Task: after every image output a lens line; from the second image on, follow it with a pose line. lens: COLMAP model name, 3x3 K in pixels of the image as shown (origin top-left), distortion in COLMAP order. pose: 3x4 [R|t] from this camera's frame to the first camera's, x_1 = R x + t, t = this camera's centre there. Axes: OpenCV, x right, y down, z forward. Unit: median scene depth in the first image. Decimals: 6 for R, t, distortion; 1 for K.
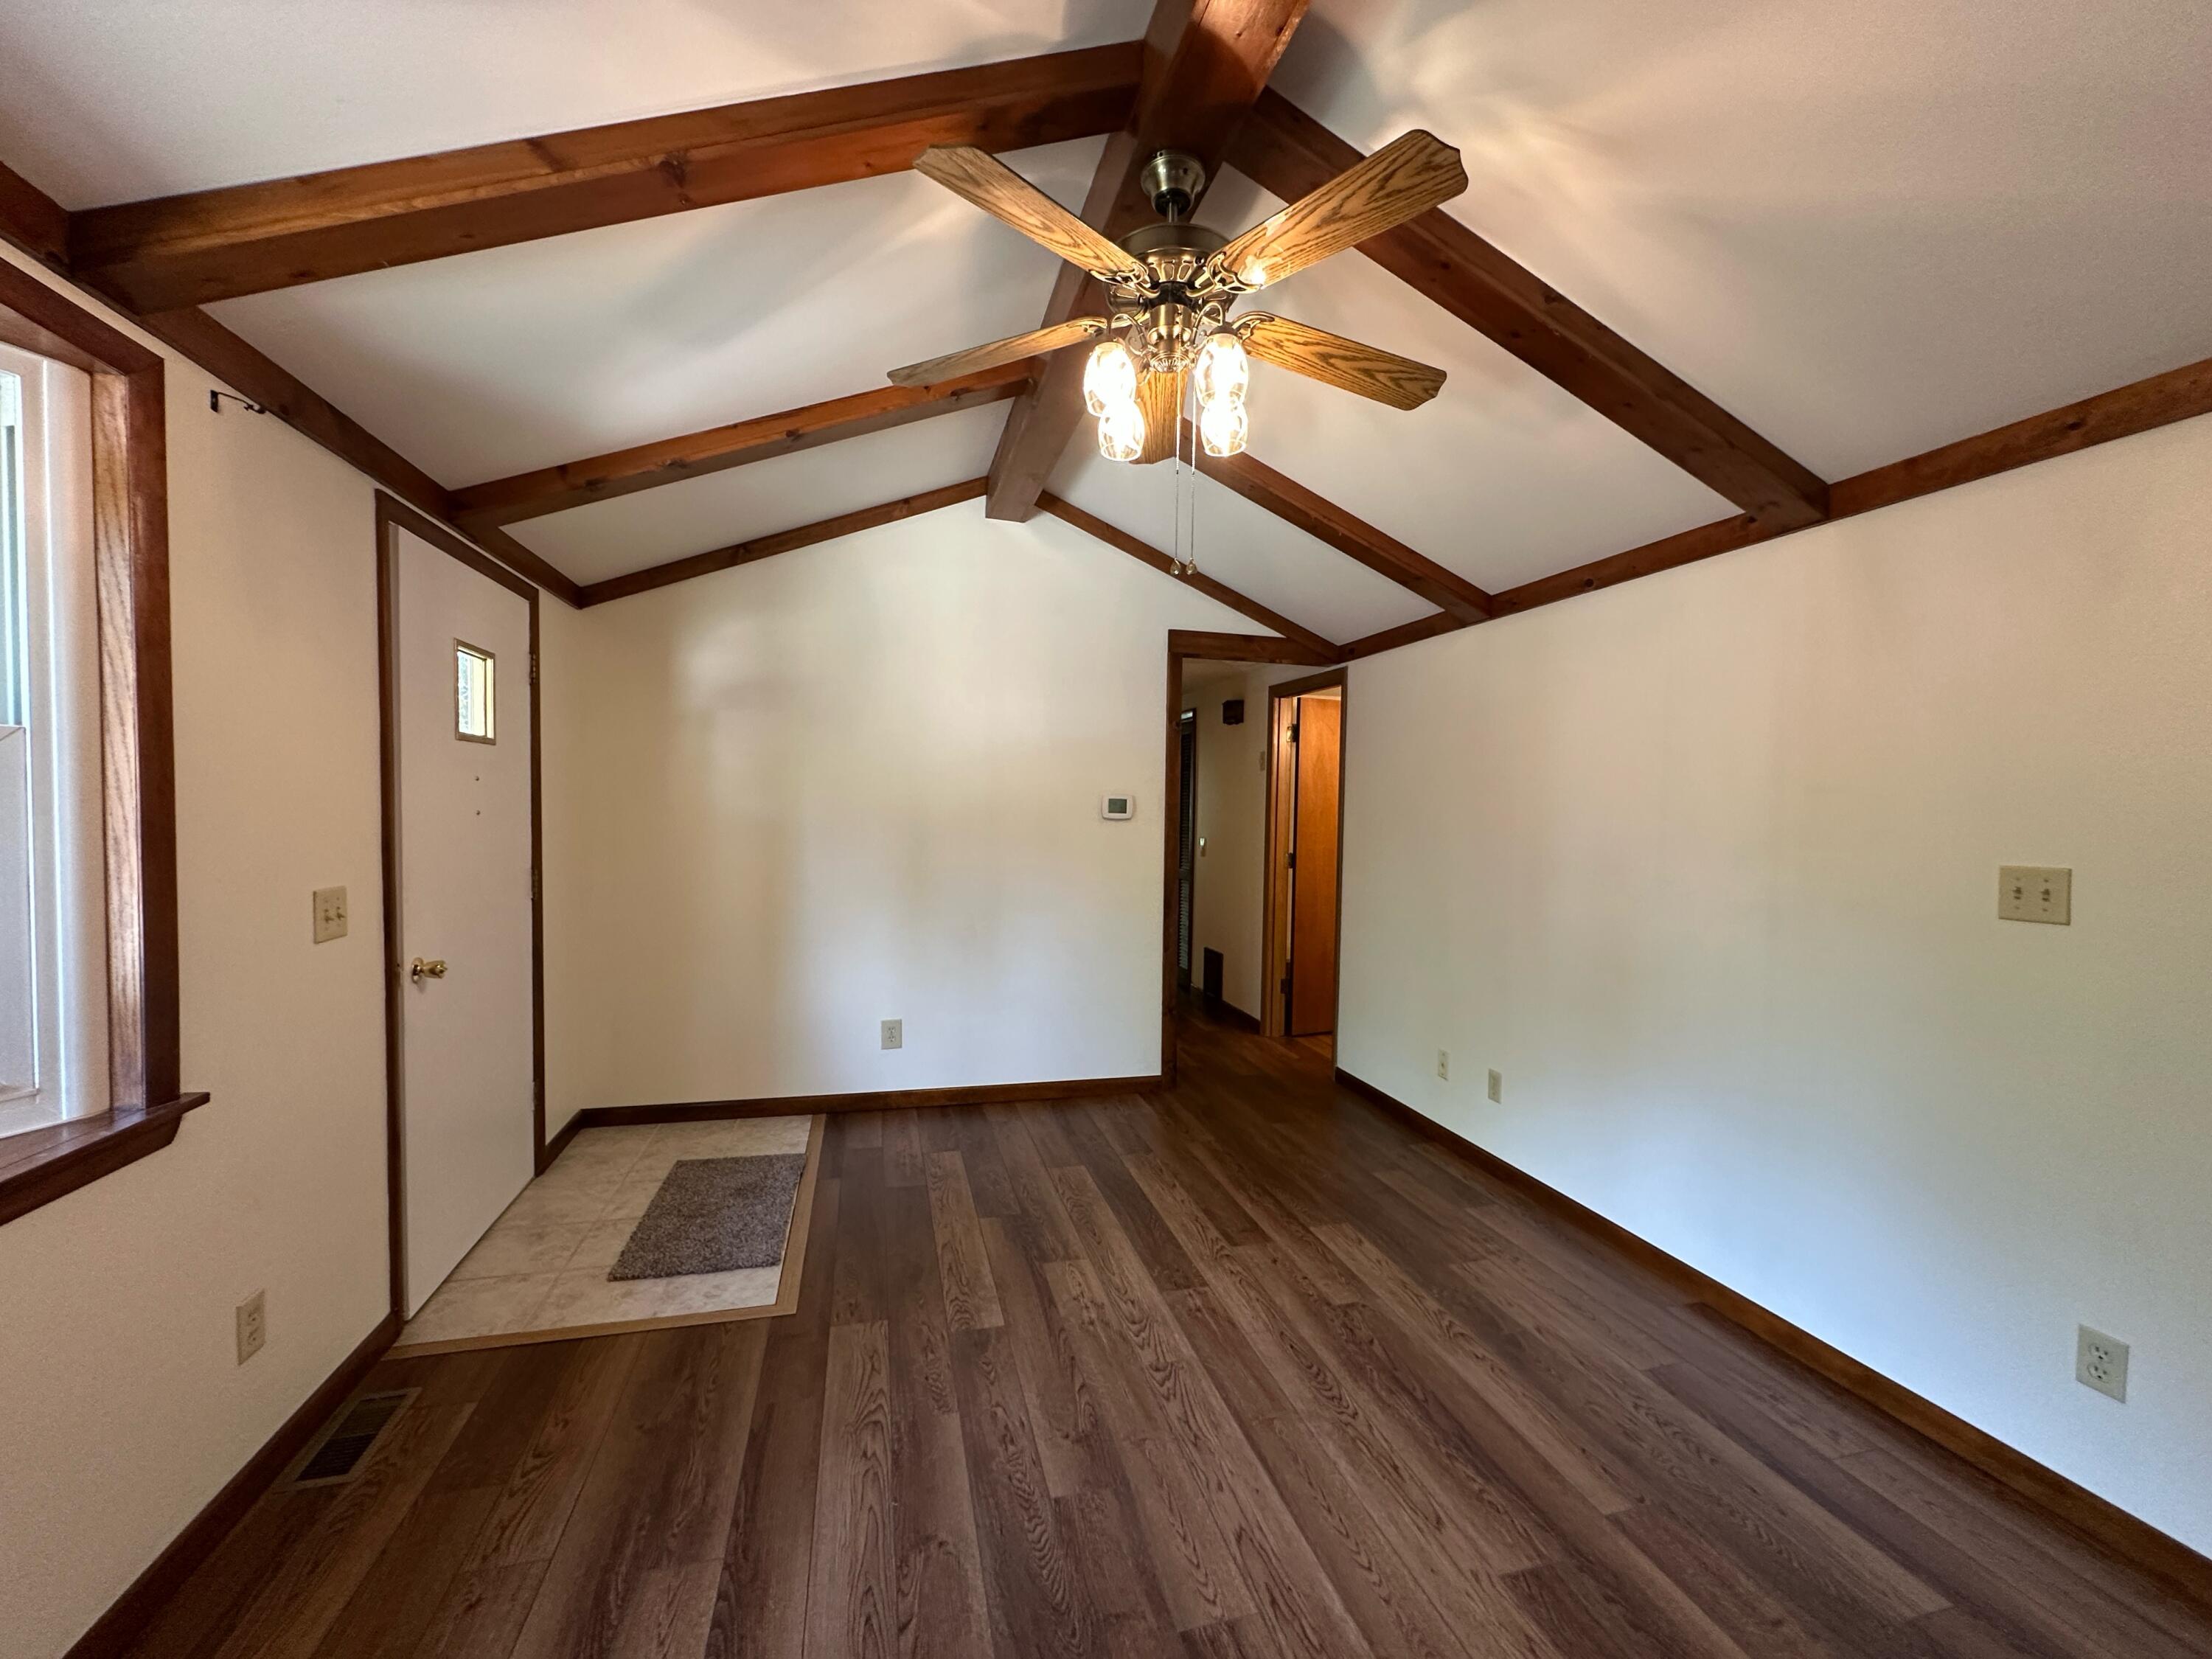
lens RADIAL K [[879.1, 0, 1101.6], [0, 879.1, 825.7], [0, 0, 1]] dist [-0.003675, 0.000016]
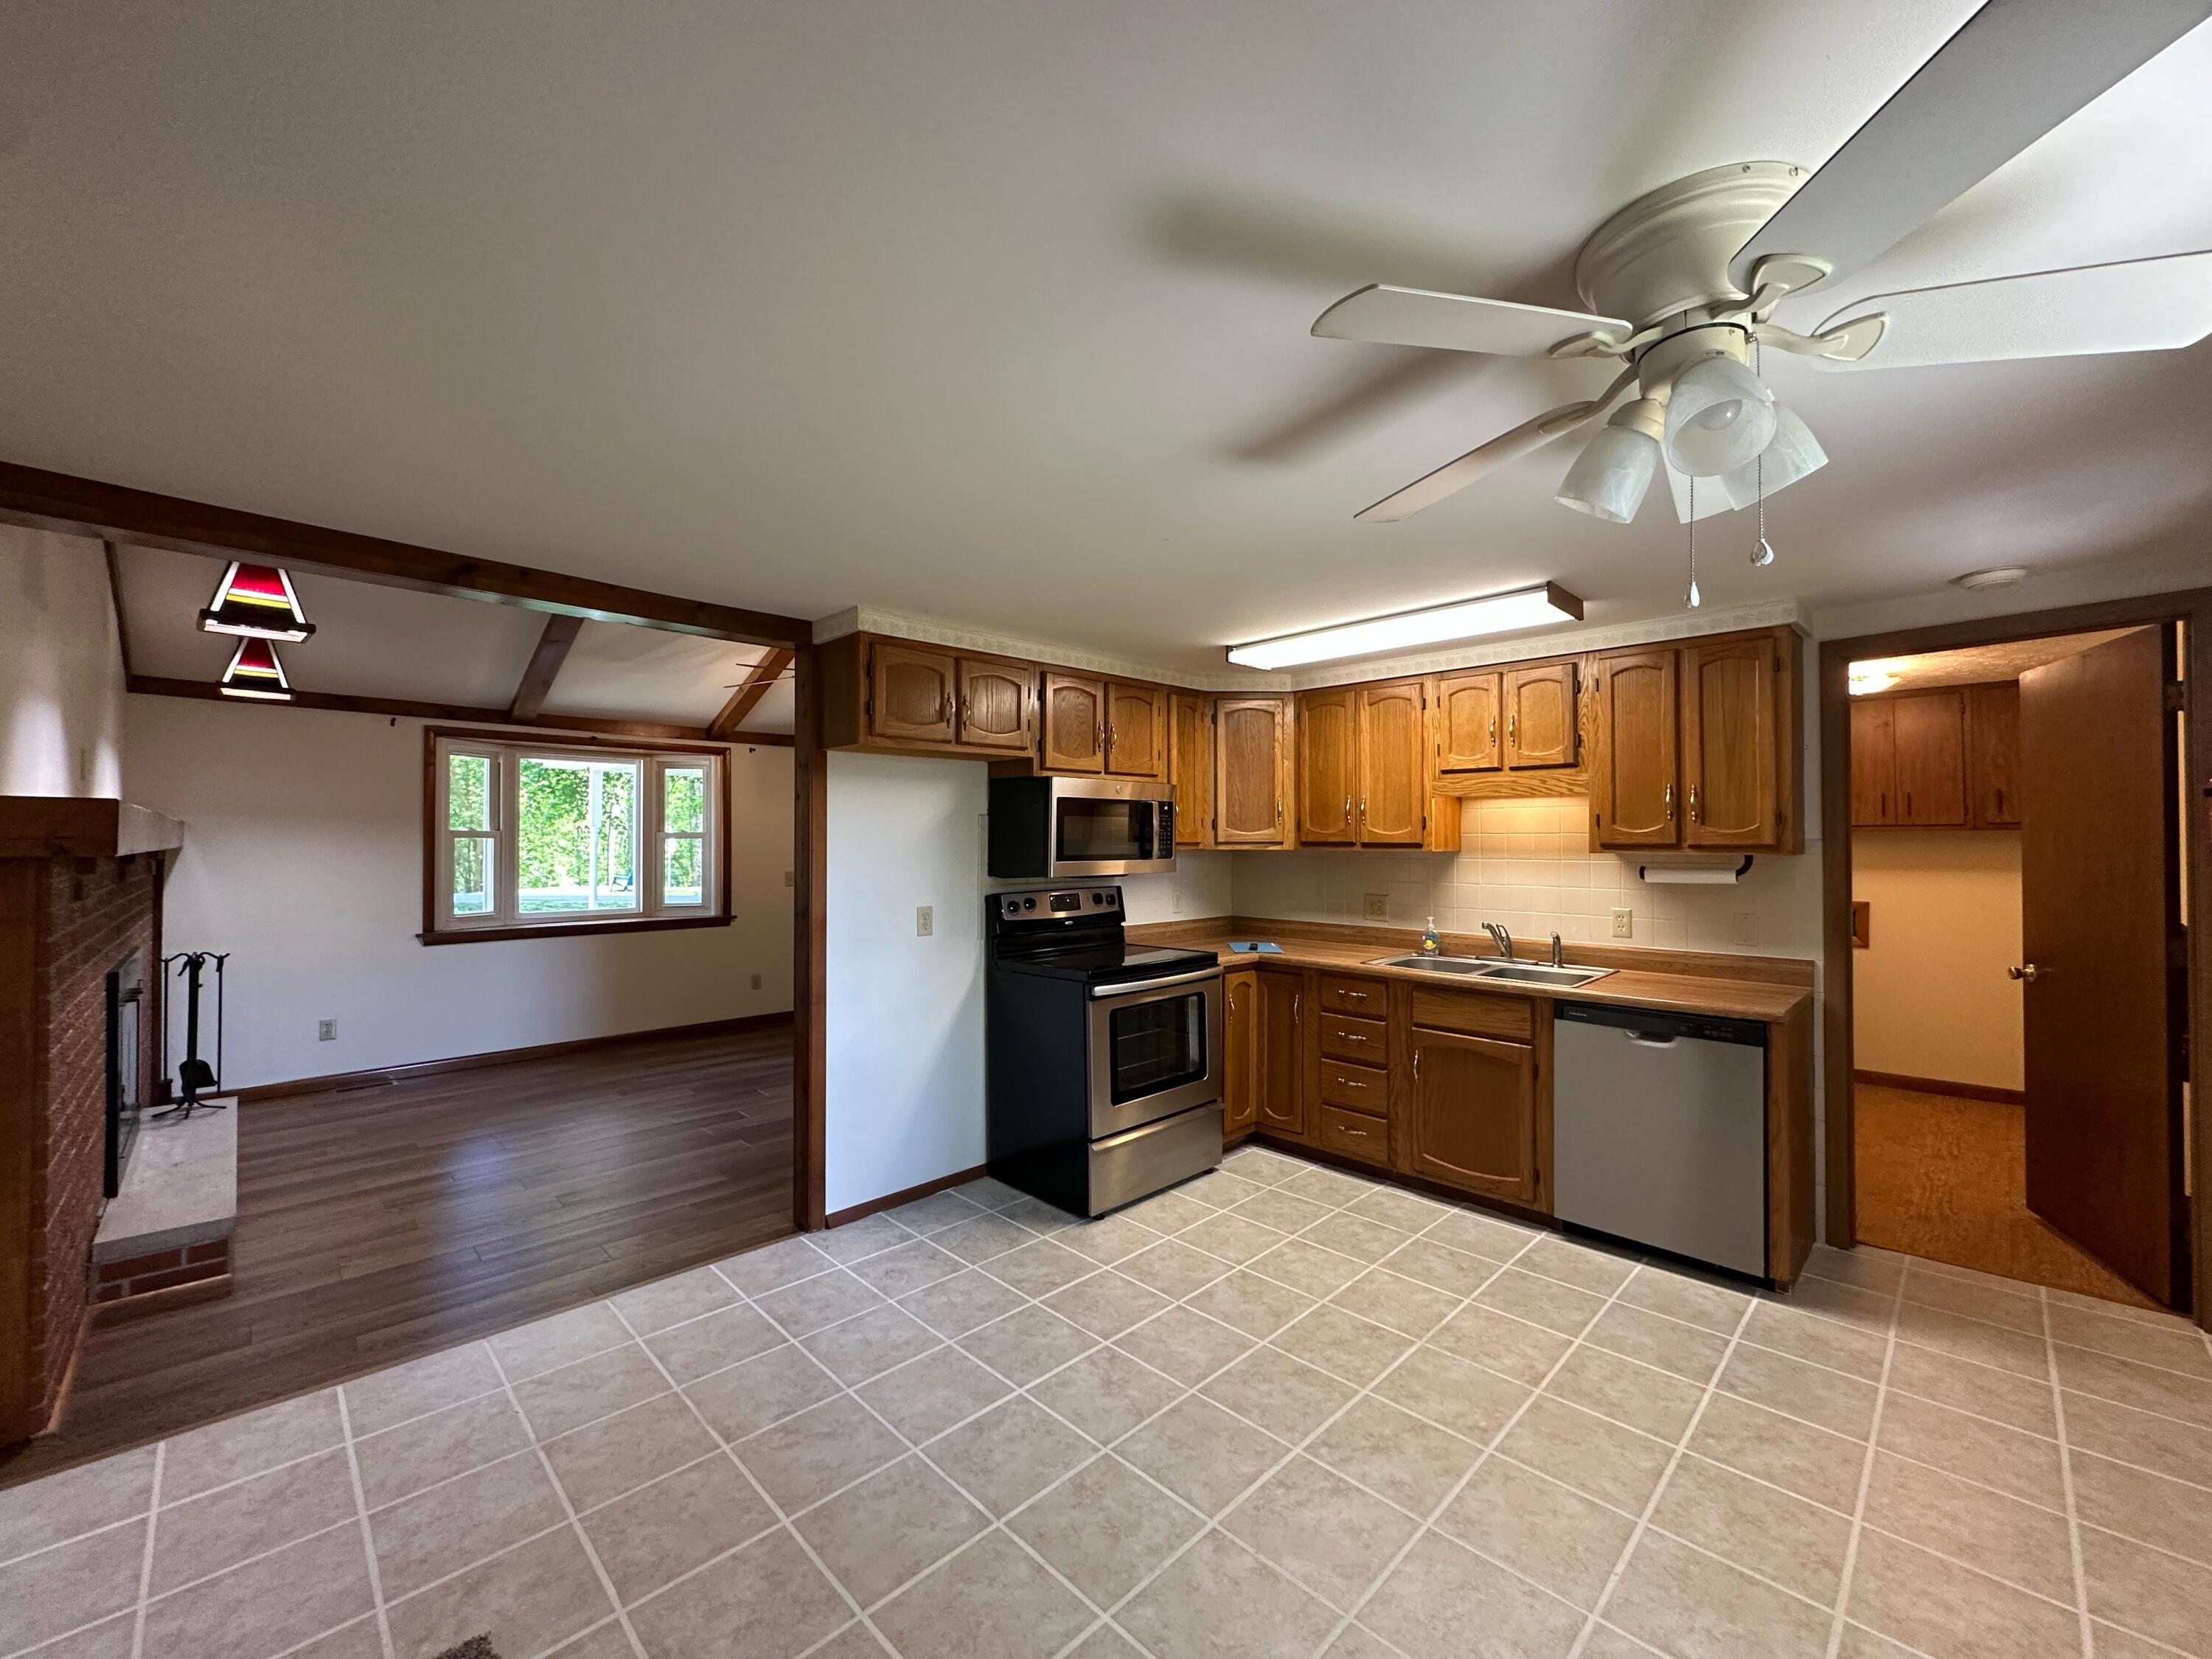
lens RADIAL K [[879.1, 0, 1099.8], [0, 879.1, 830.3], [0, 0, 1]] dist [-0.003675, 0.000016]
pose [[0.489692, -0.029007, -0.871413, 2.348521], [-0.009306, 0.999216, -0.038490, 0.025426], [0.871846, 0.026958, 0.489038, 0.293195]]
